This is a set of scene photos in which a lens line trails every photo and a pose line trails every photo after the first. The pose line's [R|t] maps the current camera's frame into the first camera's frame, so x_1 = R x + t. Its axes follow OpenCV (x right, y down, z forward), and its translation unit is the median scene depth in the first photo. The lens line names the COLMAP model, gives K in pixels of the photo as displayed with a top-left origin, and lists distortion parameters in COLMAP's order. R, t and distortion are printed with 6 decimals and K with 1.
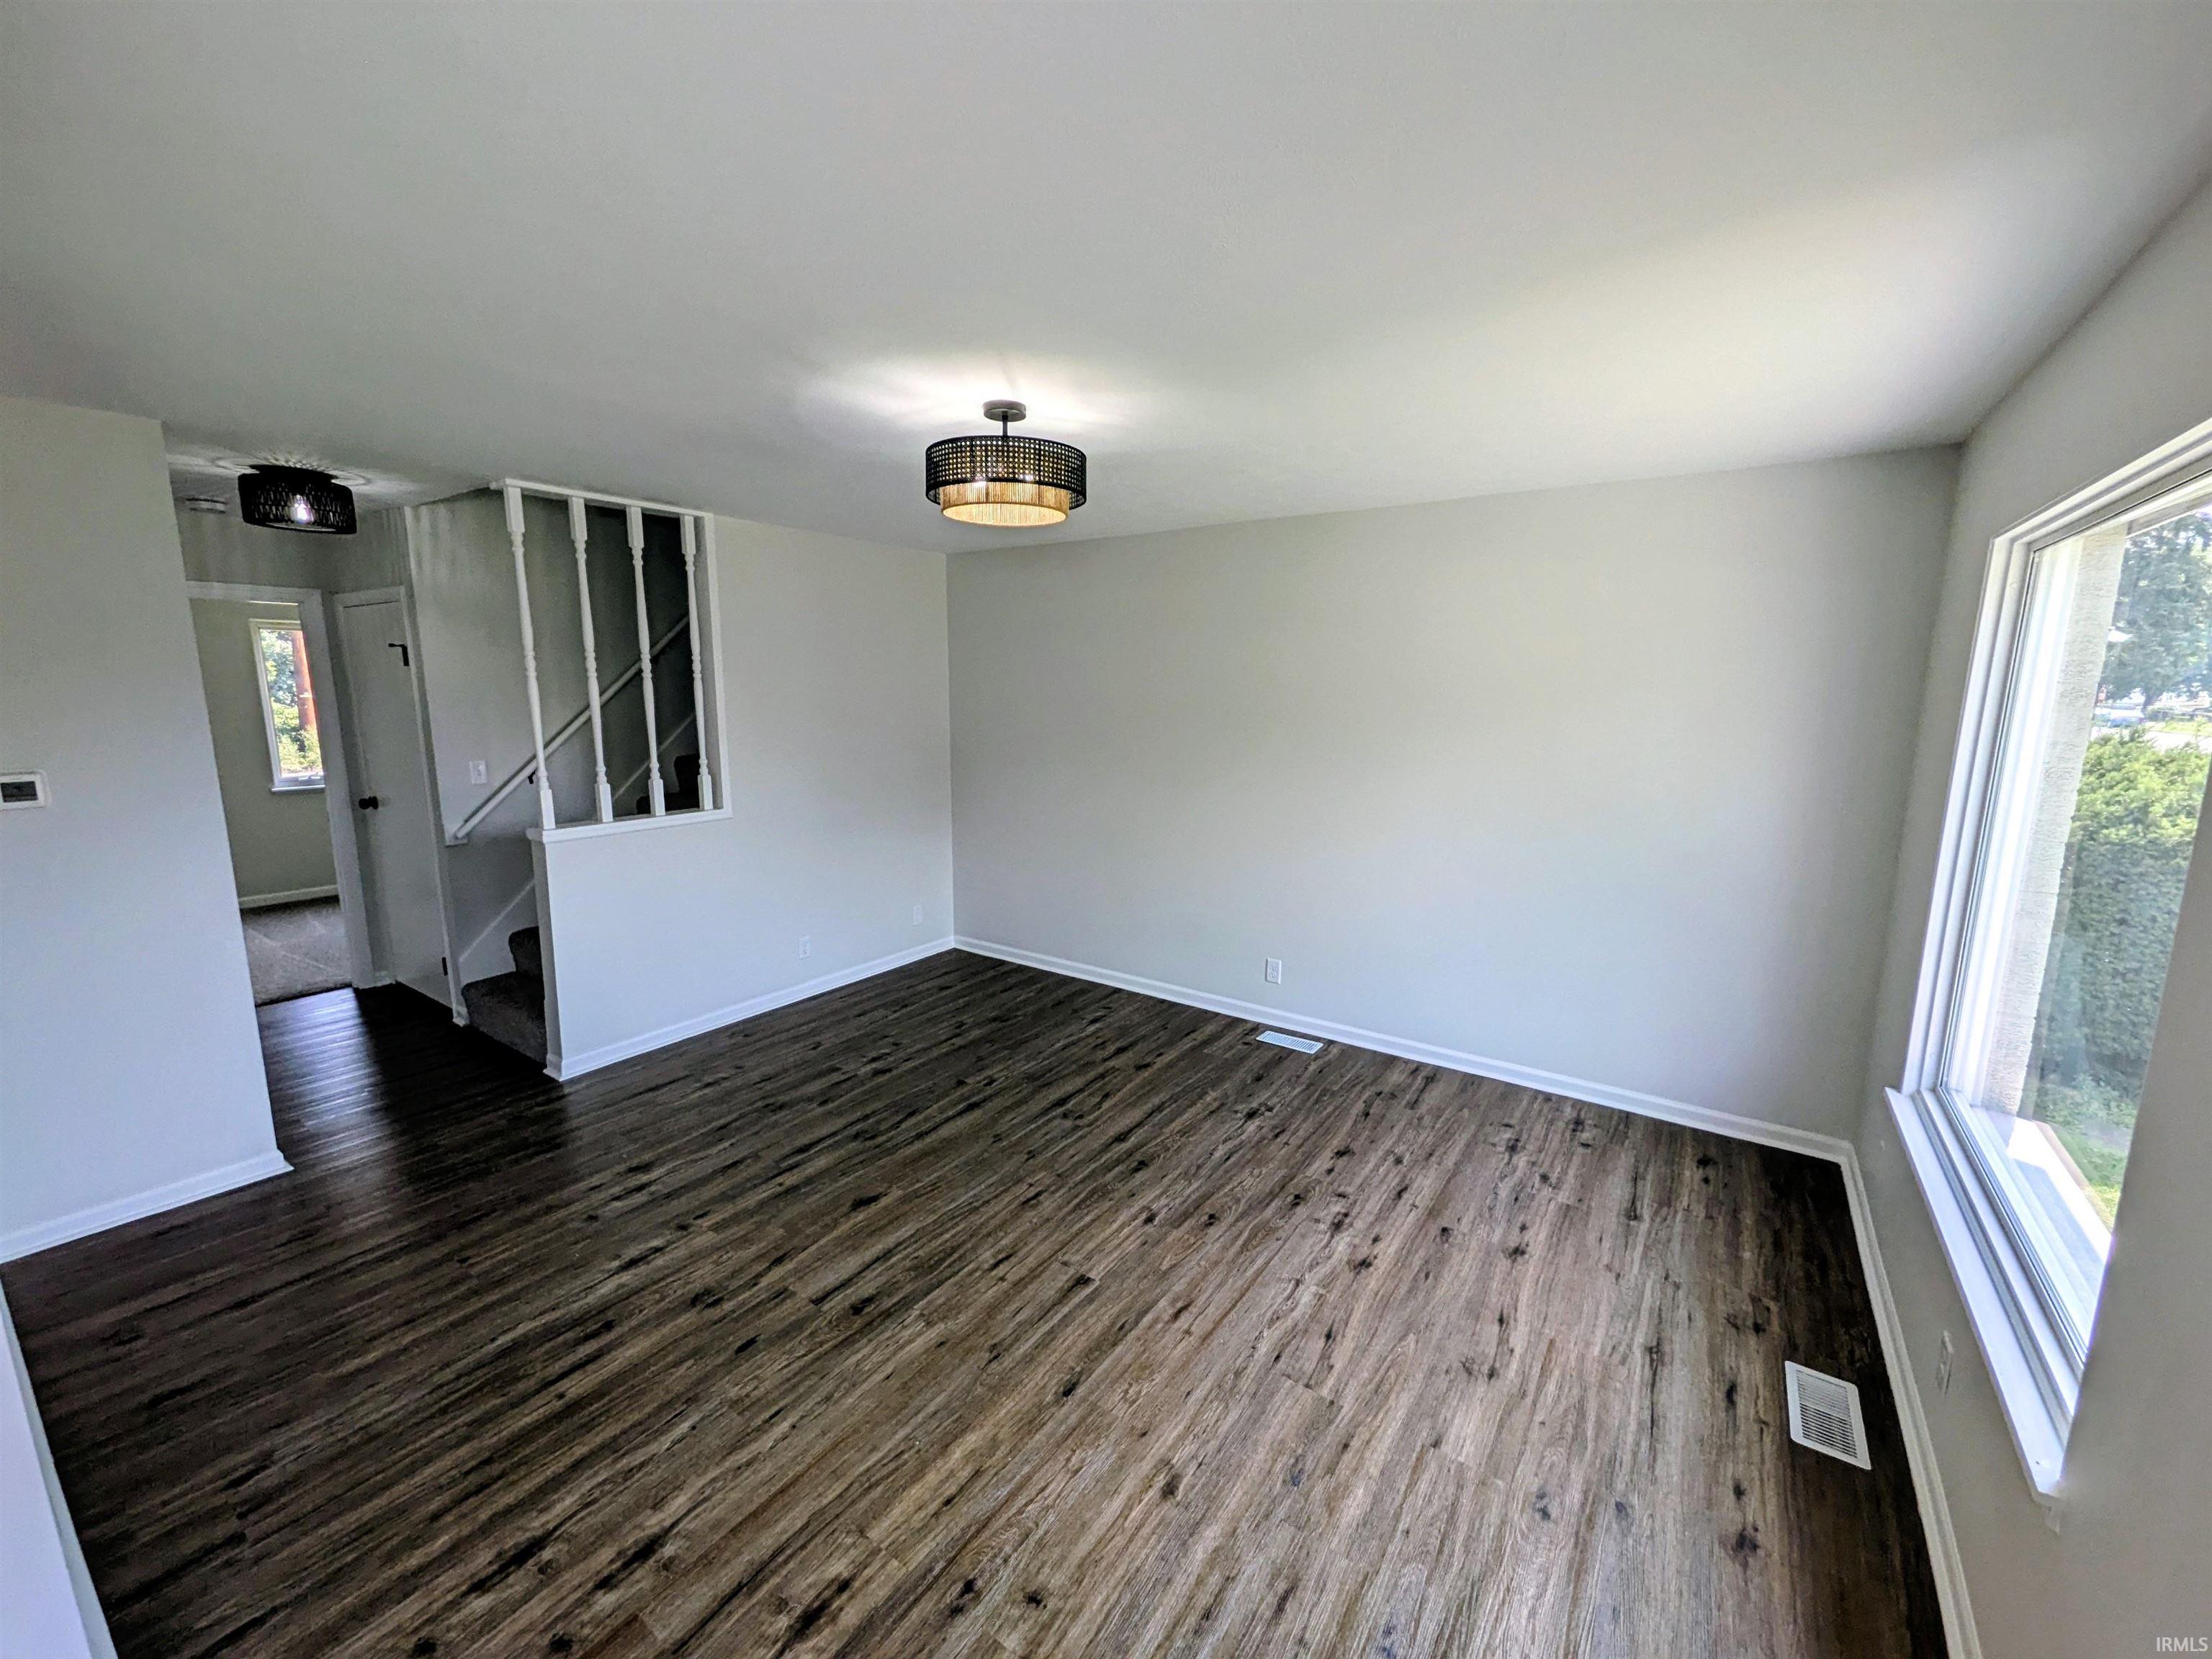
lens RADIAL K [[880.8, 0, 1120.7], [0, 880.8, 825.8], [0, 0, 1]] dist [0.006039, -0.001349]
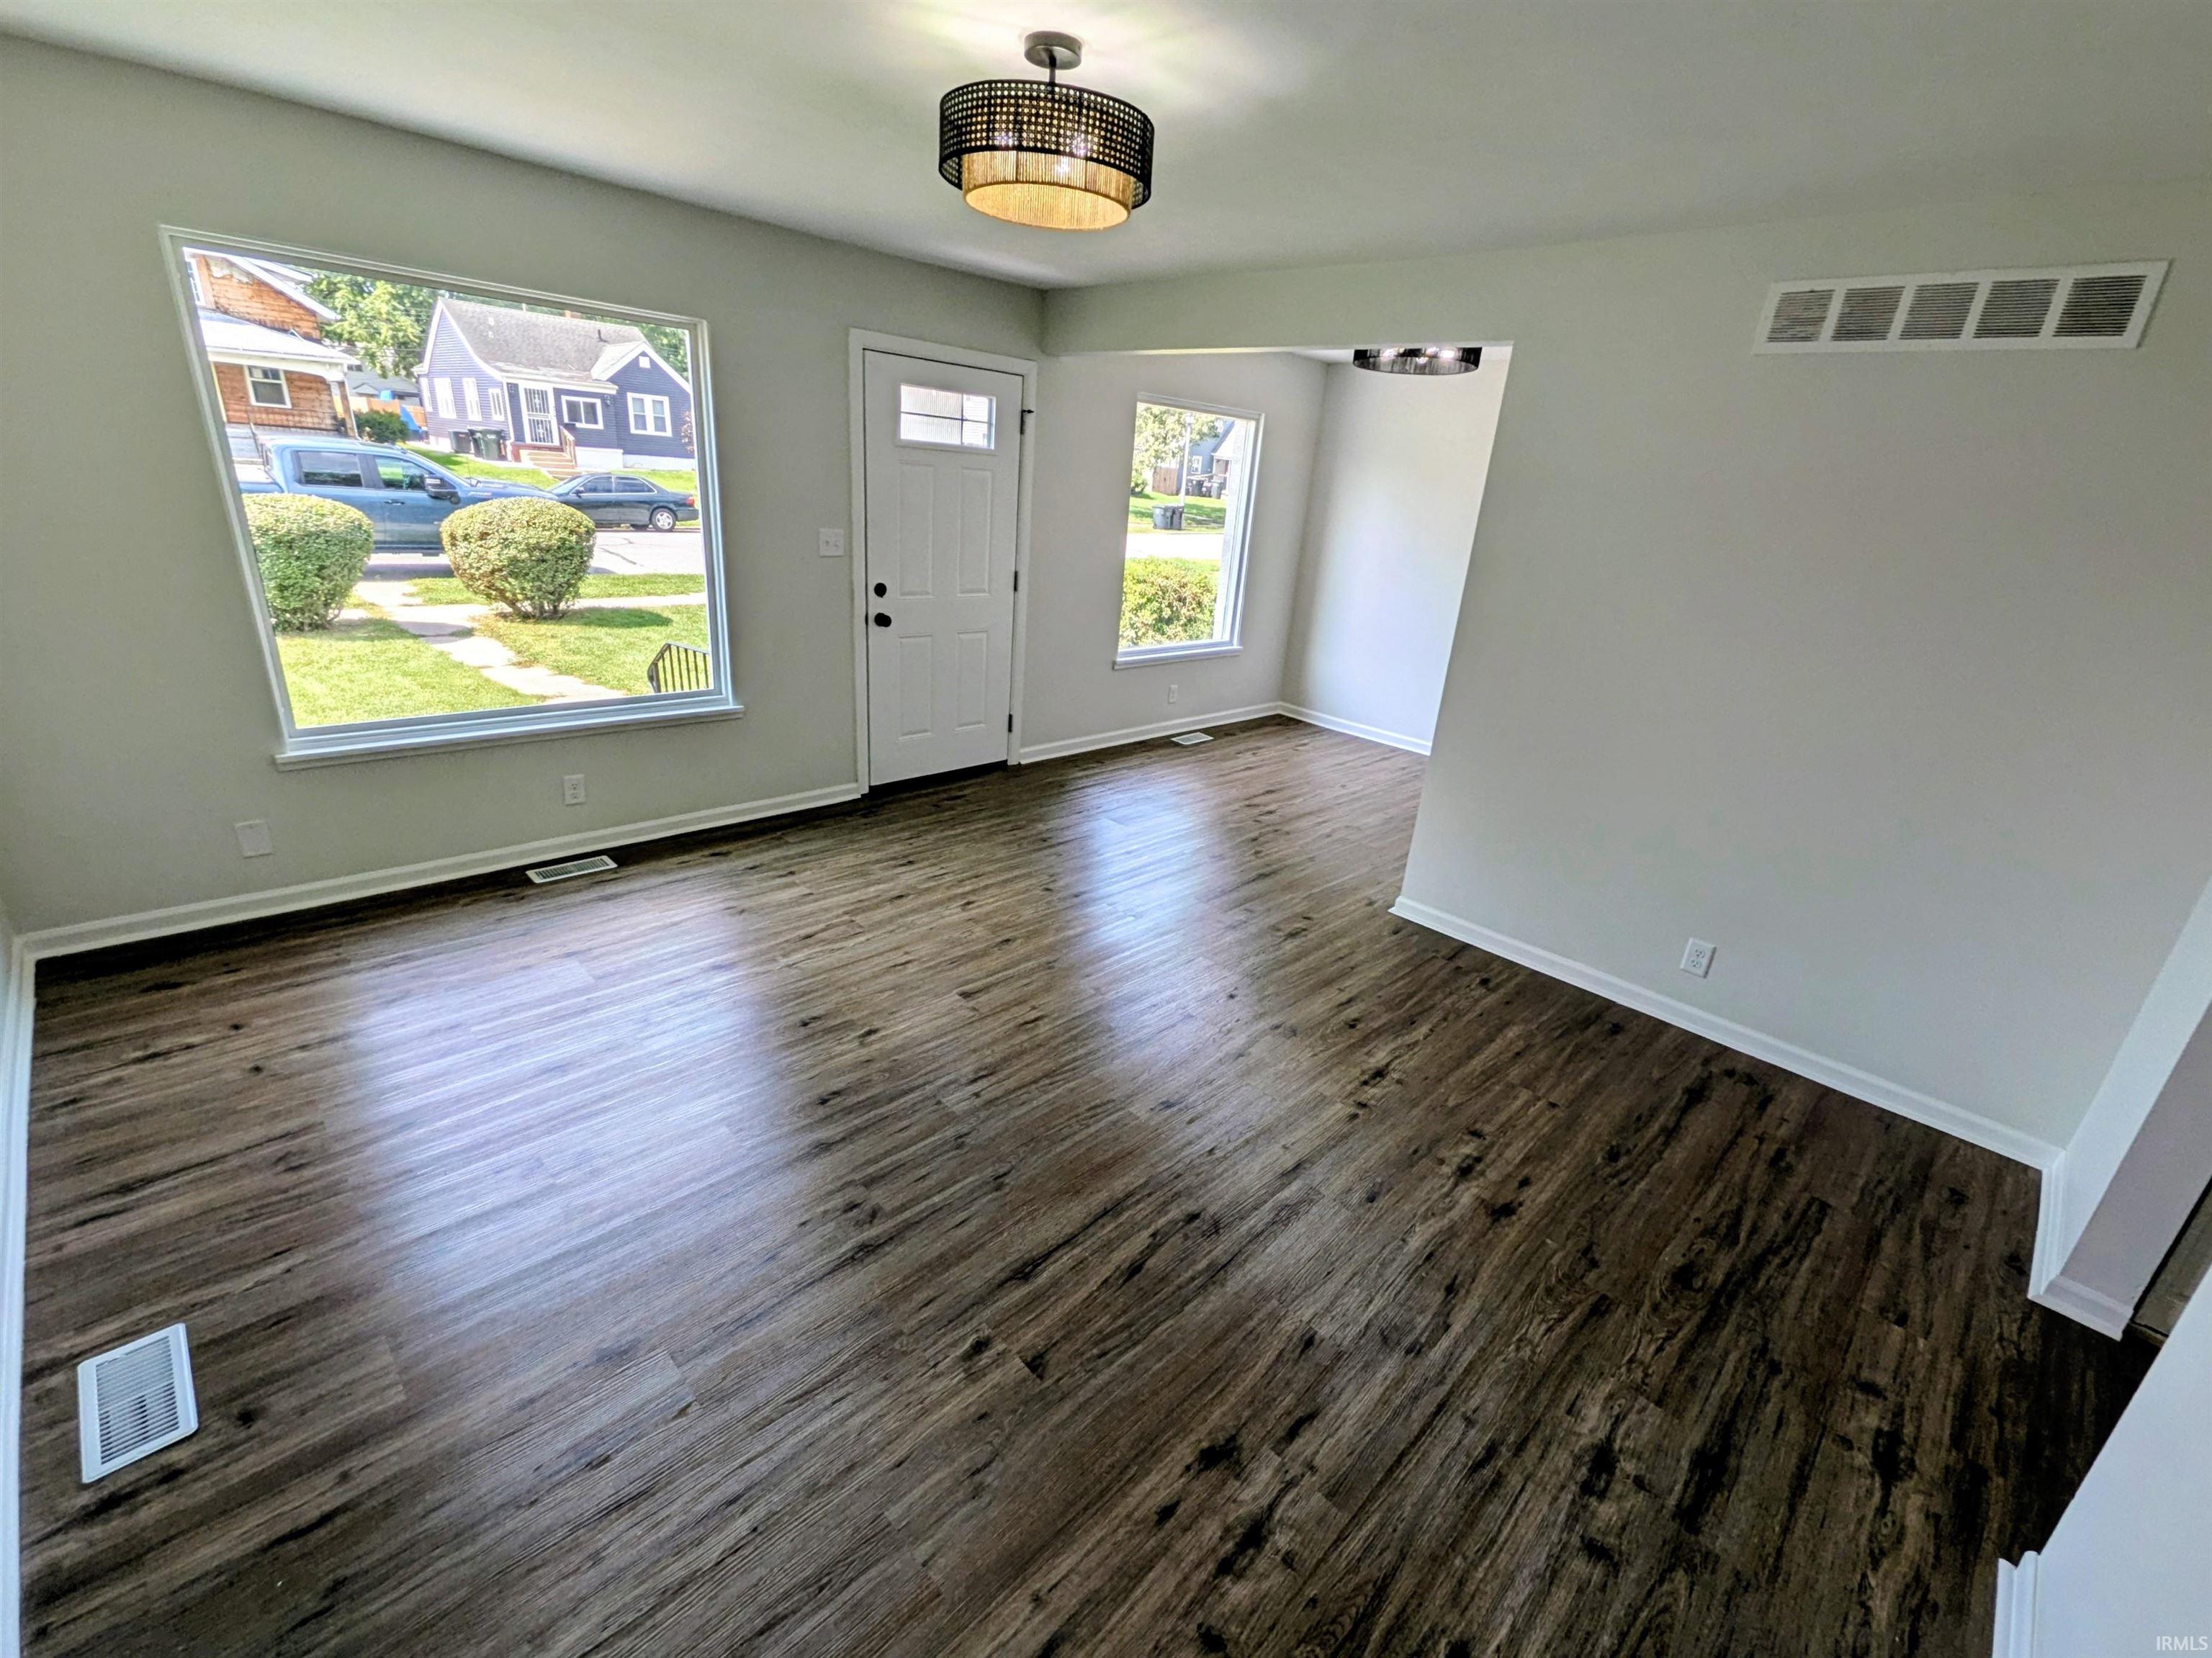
lens RADIAL K [[963.0, 0, 1115.9], [0, 963.0, 808.7], [0, 0, 1]] dist [0.008328, -0.001088]
pose [[-0.980176, -0.137943, 0.142218, -0.335410], [-0.055443, 0.880105, 0.471531, -0.261940], [-0.190211, 0.454298, -0.870306, 1.723467]]
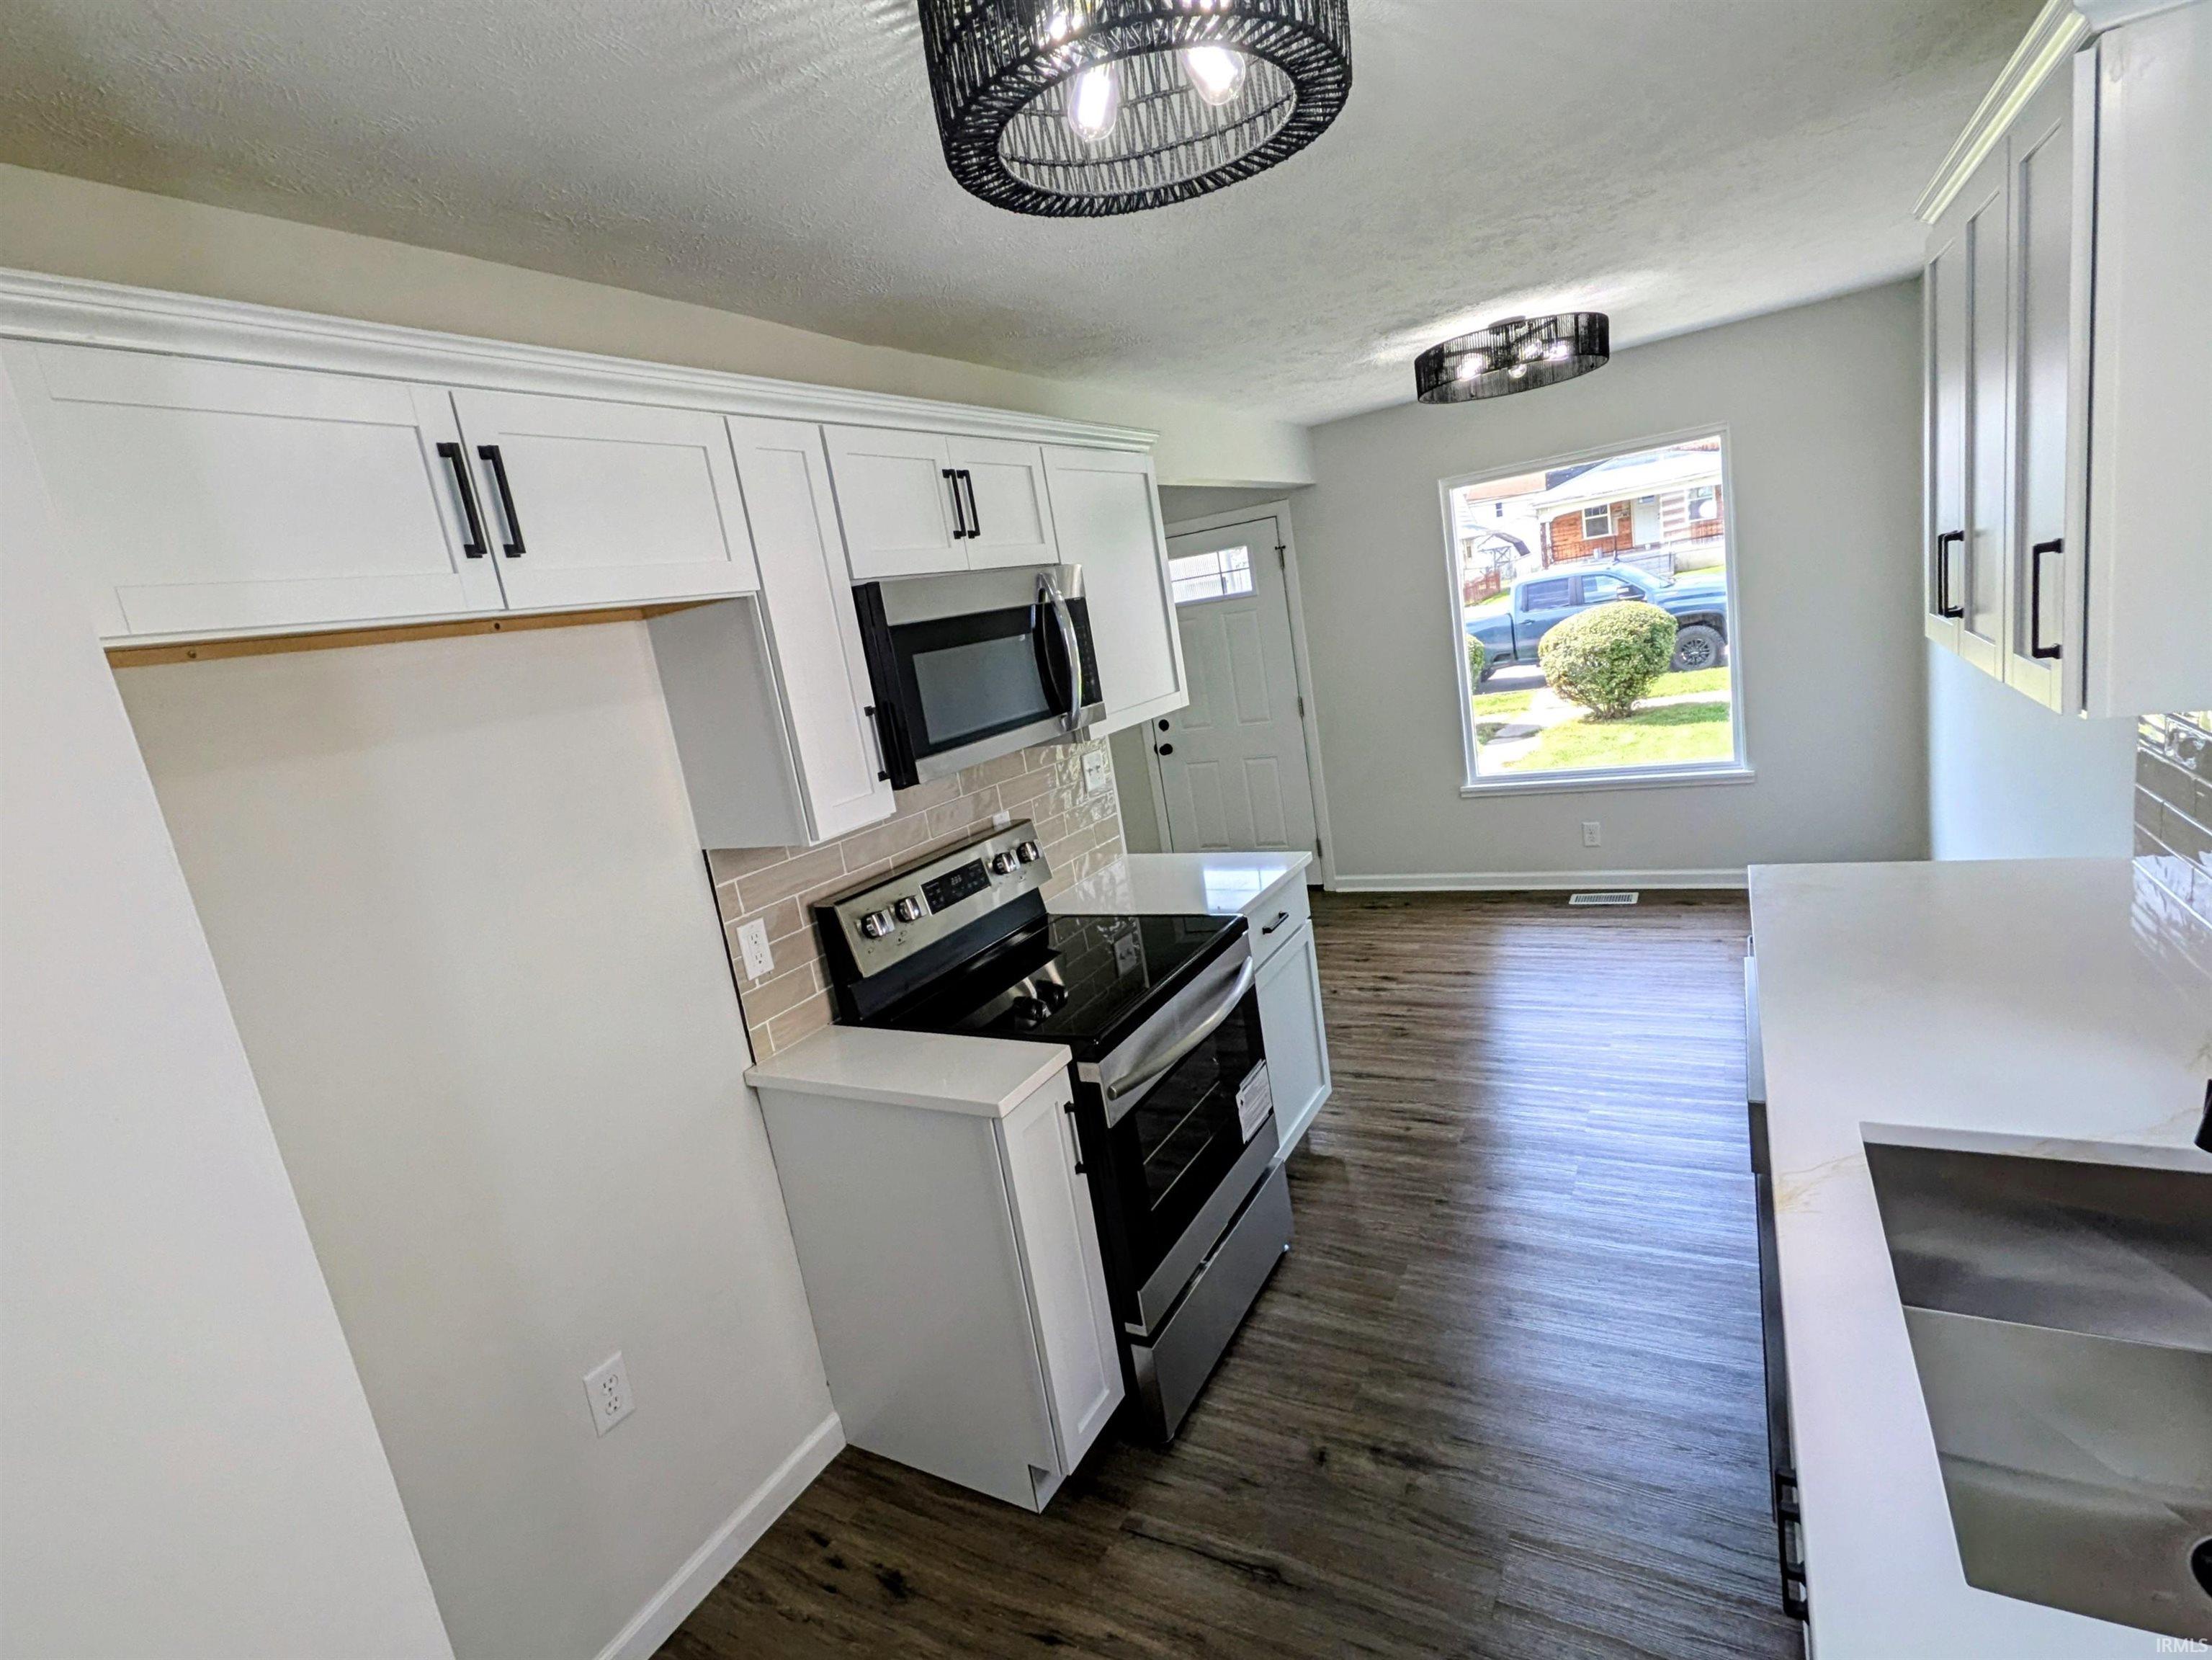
lens RADIAL K [[1044.3, 0, 1113.0], [0, 1044.3, 826.1], [0, 0, 1]] dist [-0.002897, -0.000477]
pose [[-0.088061, -0.195068, 0.976828, -1.793172], [0.309583, 0.926716, 0.212970, -0.096481], [-0.946786, 0.321164, -0.021217, 0.428439]]
